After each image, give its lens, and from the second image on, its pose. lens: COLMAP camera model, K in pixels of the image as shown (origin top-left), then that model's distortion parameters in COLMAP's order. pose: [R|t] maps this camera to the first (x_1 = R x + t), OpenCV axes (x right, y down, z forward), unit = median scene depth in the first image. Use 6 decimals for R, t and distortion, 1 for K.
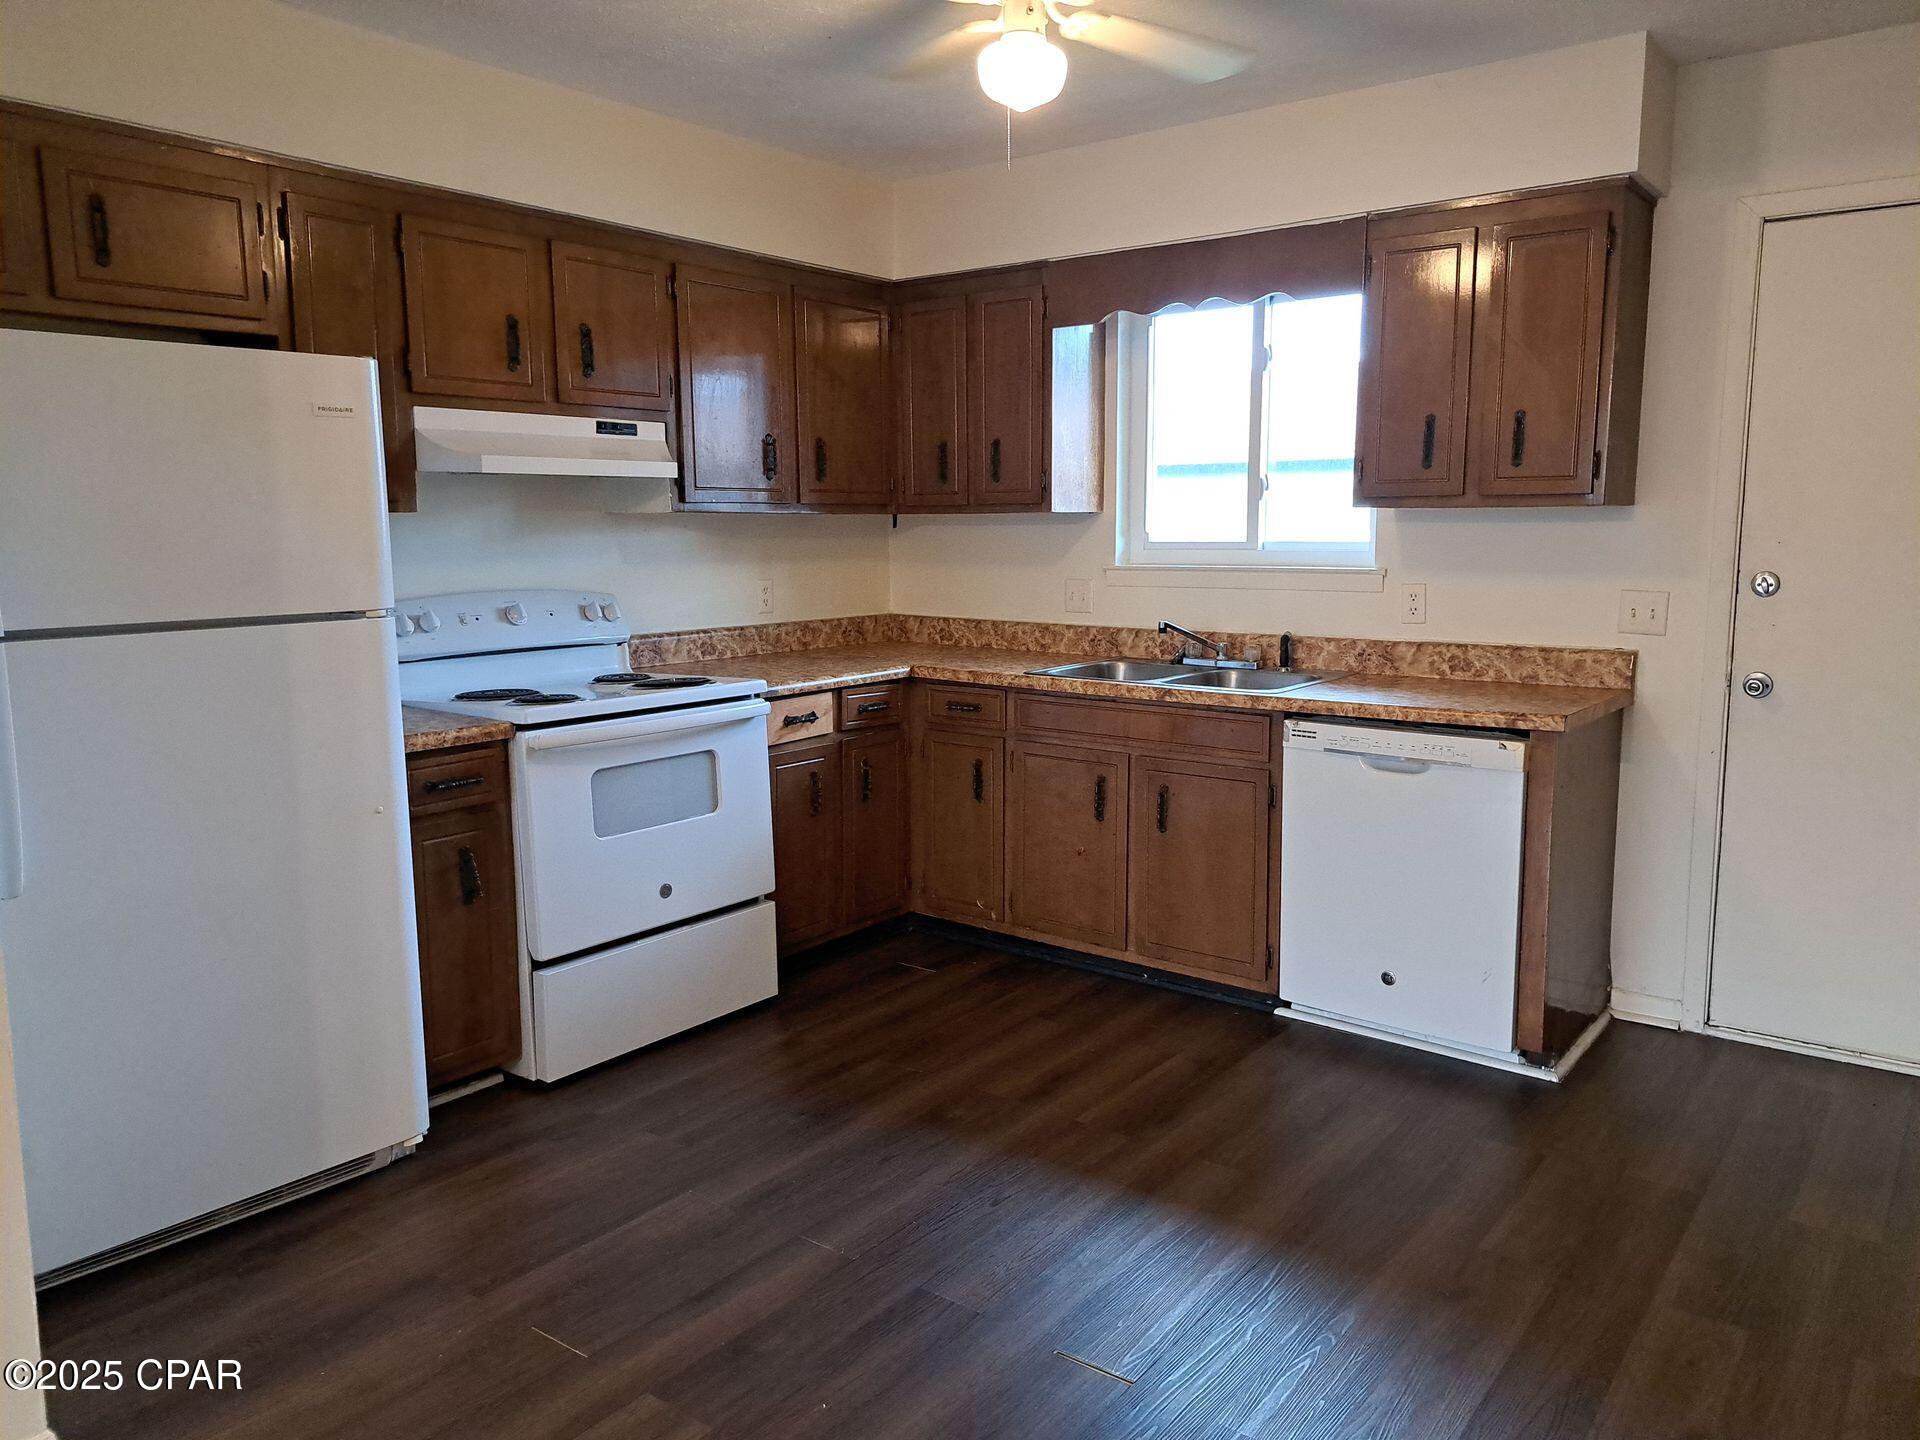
lens RADIAL K [[1381.5, 0, 973.3], [0, 1381.5, 729.1], [0, 0, 1]] dist [0.044782, -0.041558]
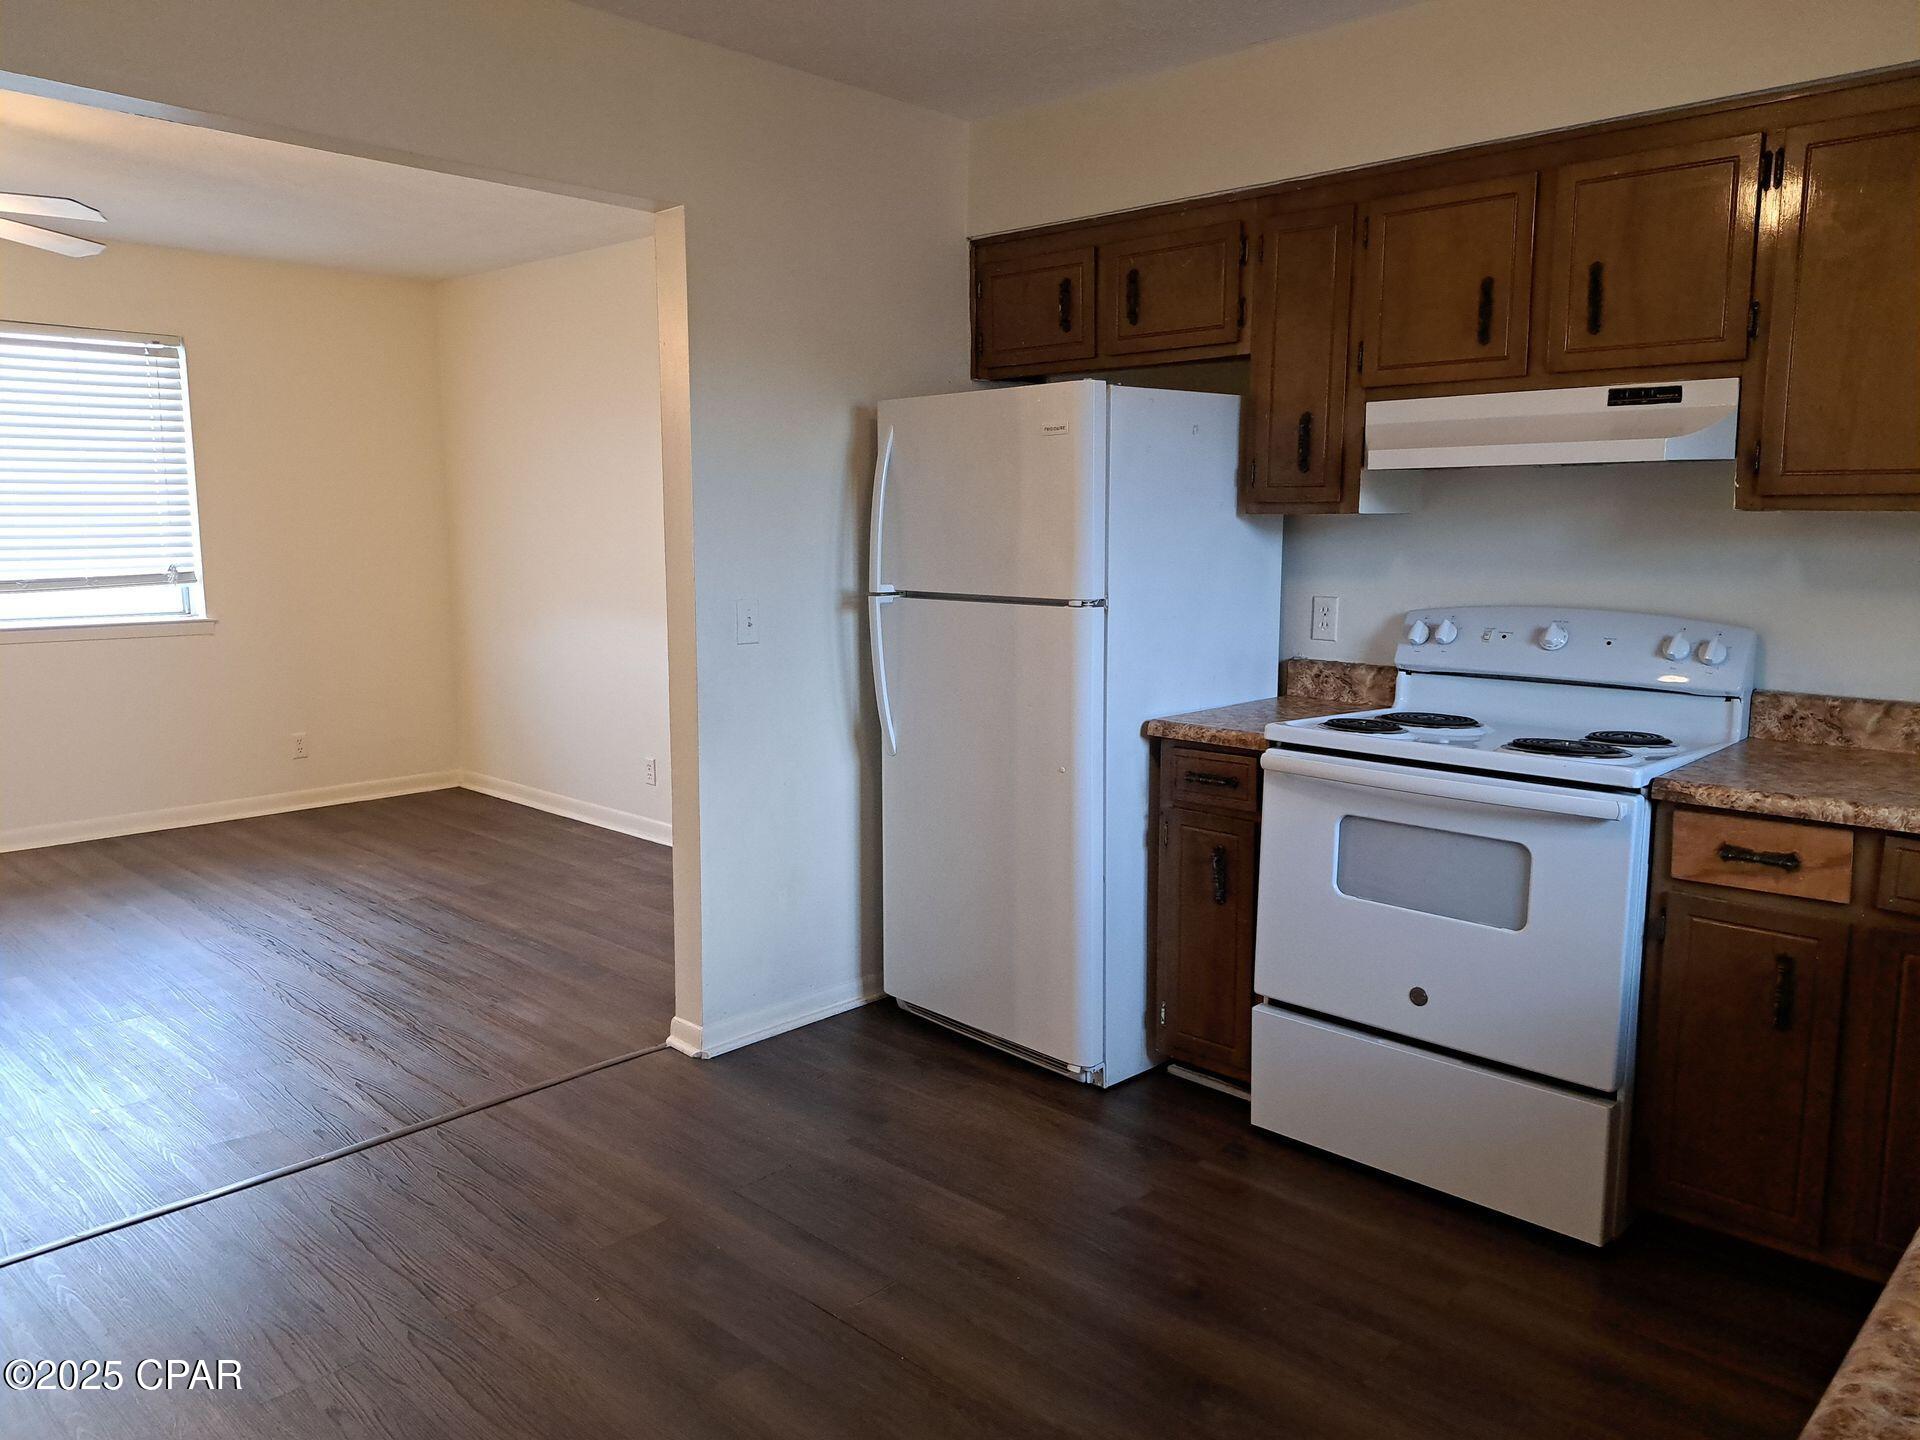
lens RADIAL K [[1381.5, 0, 970.0], [0, 1381.5, 703.2], [0, 0, 1]] dist [0.044782, -0.041558]
pose [[-0.109366, 0.139620, -0.984147, 0.560650], [-0.149531, 0.976508, 0.155153, -0.130063], [0.982690, 0.164129, -0.085919, 0.802858]]
